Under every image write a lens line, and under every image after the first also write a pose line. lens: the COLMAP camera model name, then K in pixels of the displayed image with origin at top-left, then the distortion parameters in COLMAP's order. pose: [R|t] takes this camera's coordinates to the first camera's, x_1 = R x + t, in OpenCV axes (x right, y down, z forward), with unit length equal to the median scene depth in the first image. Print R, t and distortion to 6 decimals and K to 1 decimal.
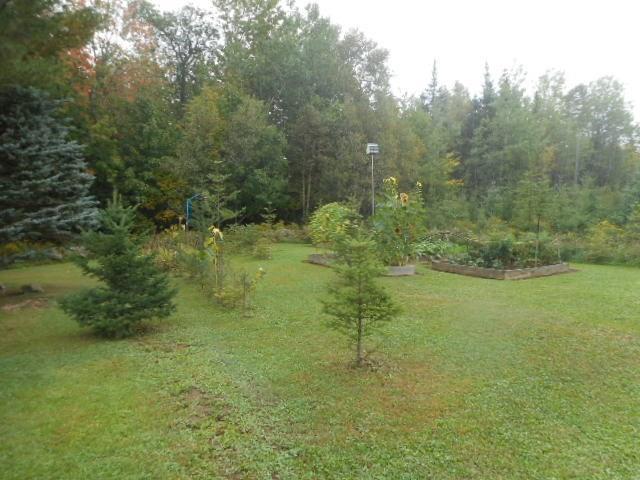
lens RADIAL K [[470.2, 0, 308.2], [0, 470.2, 238.5], [0, 0, 1]] dist [-0.001182, 0.000027]
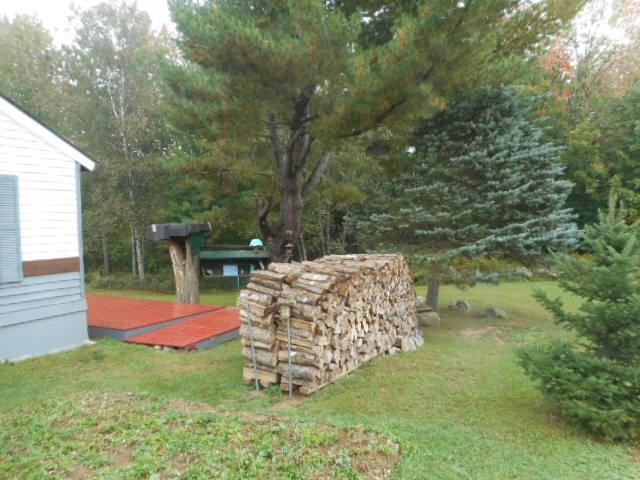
lens RADIAL K [[470.2, 0, 308.2], [0, 470.2, 238.5], [0, 0, 1]] dist [-0.001182, 0.000027]
pose [[0.597108, 0.022061, -0.801857, -0.093859], [-0.047993, 0.998814, -0.008259, -0.012479], [0.800724, 0.043414, 0.597458, 0.191644]]
